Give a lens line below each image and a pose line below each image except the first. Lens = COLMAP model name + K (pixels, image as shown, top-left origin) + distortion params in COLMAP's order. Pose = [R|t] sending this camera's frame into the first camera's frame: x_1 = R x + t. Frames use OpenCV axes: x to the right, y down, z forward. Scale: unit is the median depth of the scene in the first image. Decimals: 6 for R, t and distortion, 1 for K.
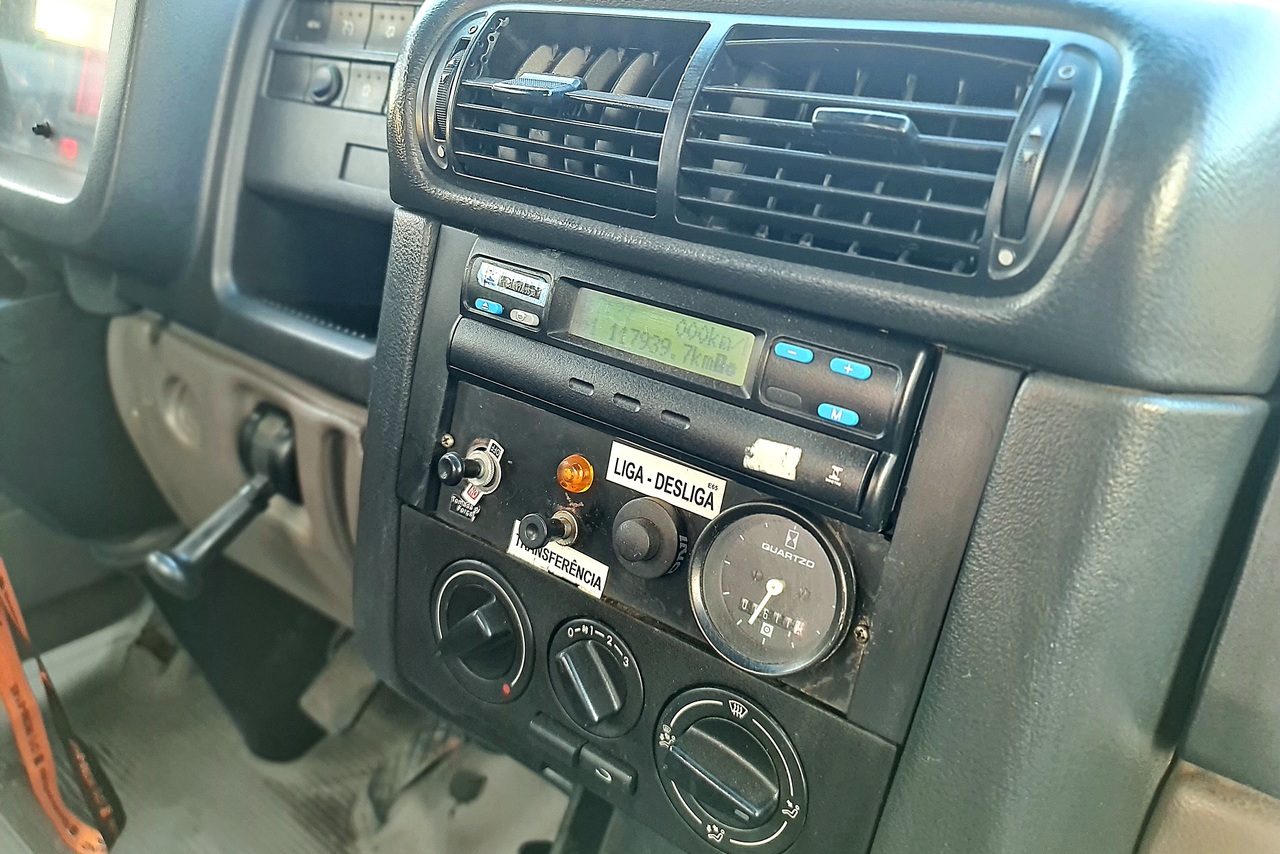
lens RADIAL K [[1002.4, 0, 638.3], [0, 1002.4, 468.8], [0, 0, 1]] dist [0.058344, -0.008500]
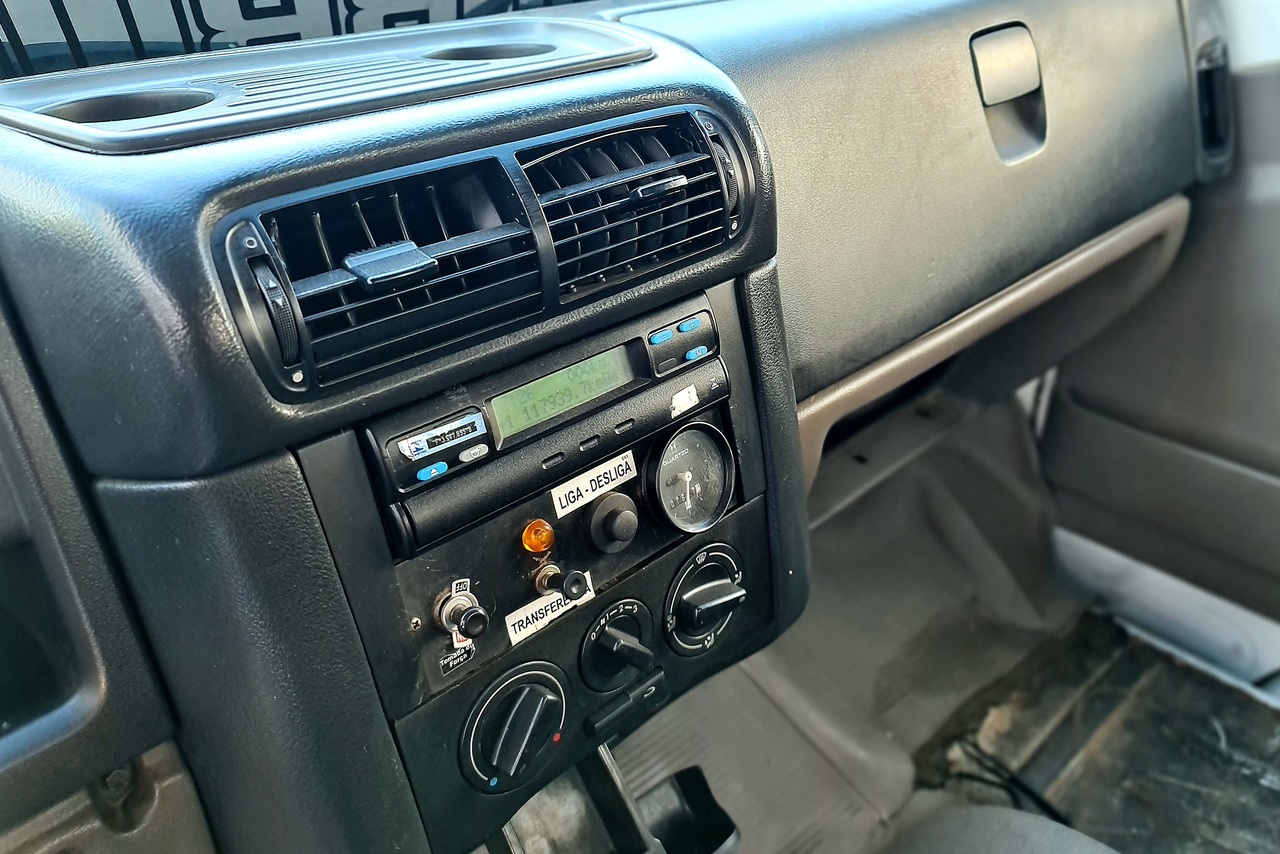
lens RADIAL K [[1074.0, 0, 623.4], [0, 1074.0, 462.1], [0, 0, 1]] dist [0.049813, 0.004602]
pose [[0.081740, -0.537395, 0.839360, -1.098105], [0.435184, 0.776897, 0.455023, -0.610640], [-0.896624, 0.328082, 0.297369, 0.520568]]
